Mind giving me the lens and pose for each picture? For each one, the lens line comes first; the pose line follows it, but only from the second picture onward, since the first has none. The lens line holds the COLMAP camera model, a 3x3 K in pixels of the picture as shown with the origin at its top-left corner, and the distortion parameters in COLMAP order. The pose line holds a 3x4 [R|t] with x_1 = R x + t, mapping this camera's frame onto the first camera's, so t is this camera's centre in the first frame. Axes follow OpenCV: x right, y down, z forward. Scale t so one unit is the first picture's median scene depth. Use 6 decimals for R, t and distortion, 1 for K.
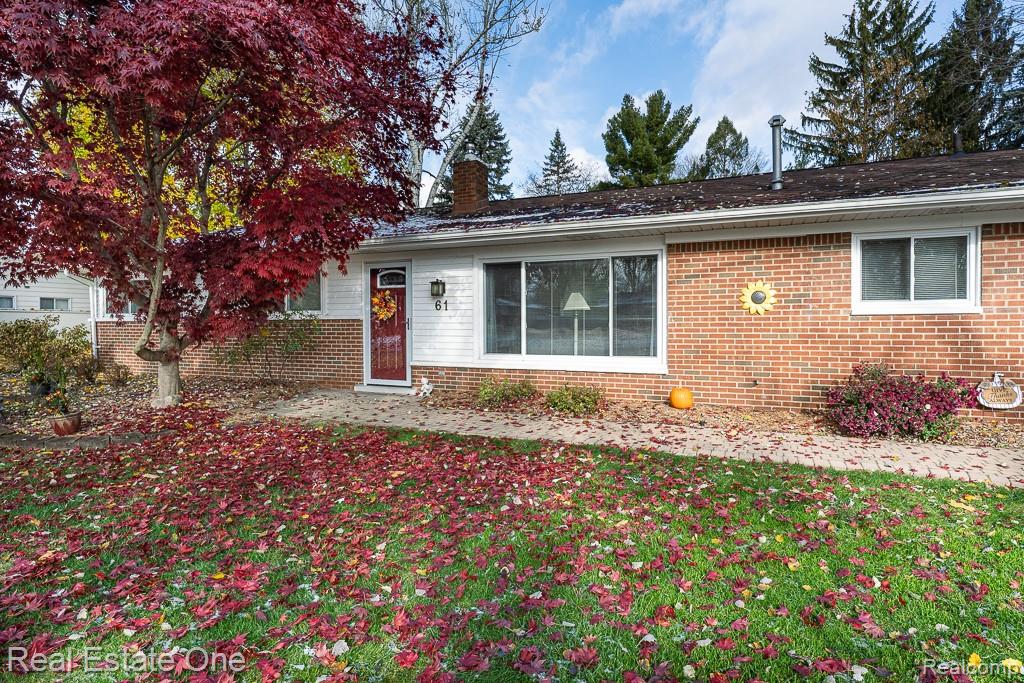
lens RADIAL K [[571.4, 0, 514.0], [0, 571.4, 332.8], [0, 0, 1]] dist [0.001524, 0.000271]
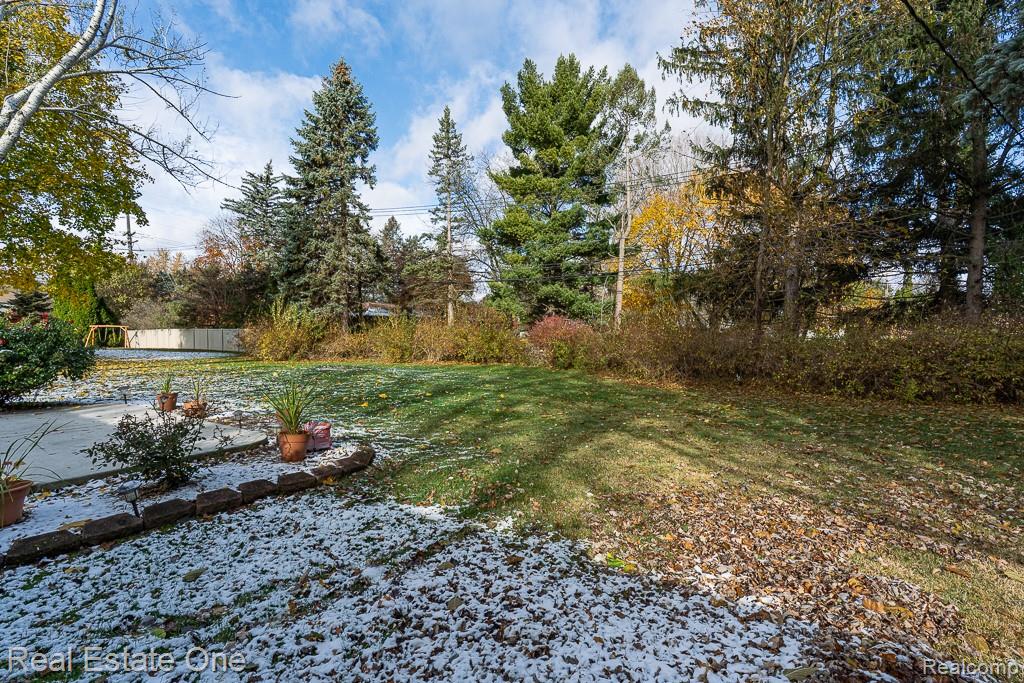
lens RADIAL K [[463.2, 0, 512.0], [0, 463.2, 341.5], [0, 0, 1]] dist [-0.000377, -0.000122]
pose [[0.991838, -0.003305, -0.127462, 0.387502], [0.004898, 0.999914, 0.012187, -0.008281], [0.127411, -0.012712, 0.991769, 0.456716]]
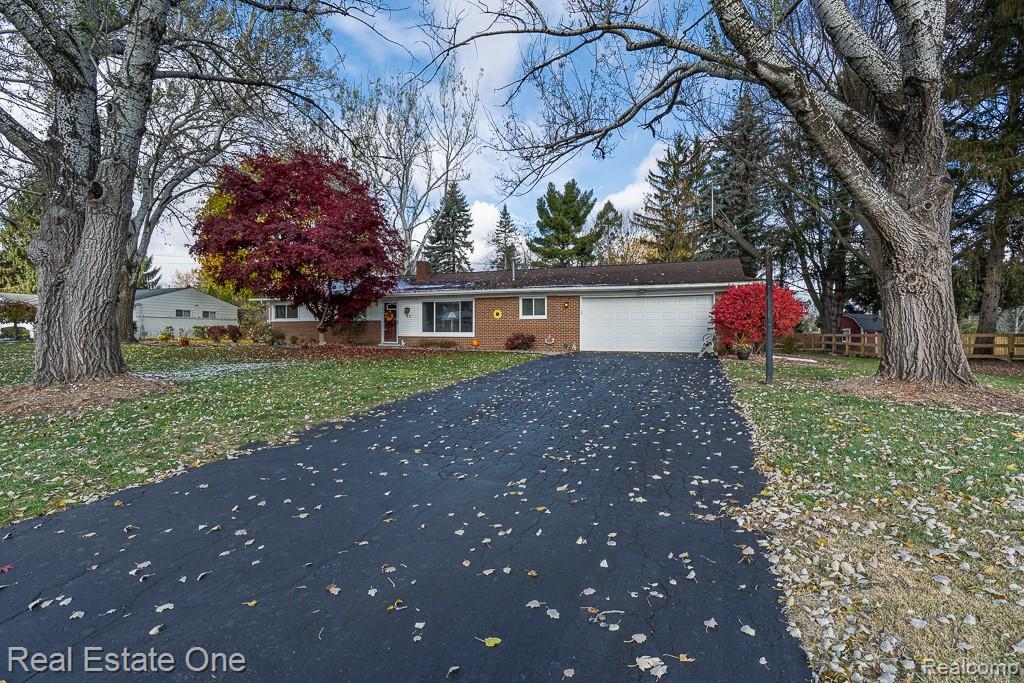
lens RADIAL K [[464.4, 0, 512.0], [0, 464.4, 341.5], [0, 0, 1]] dist [0.000271, 0.000265]
pose [[0.999448, 0.008037, 0.032220, 0.084535], [-0.007988, 0.999967, -0.001675, 0.021295], [-0.032232, 0.001417, 0.999479, -0.361365]]
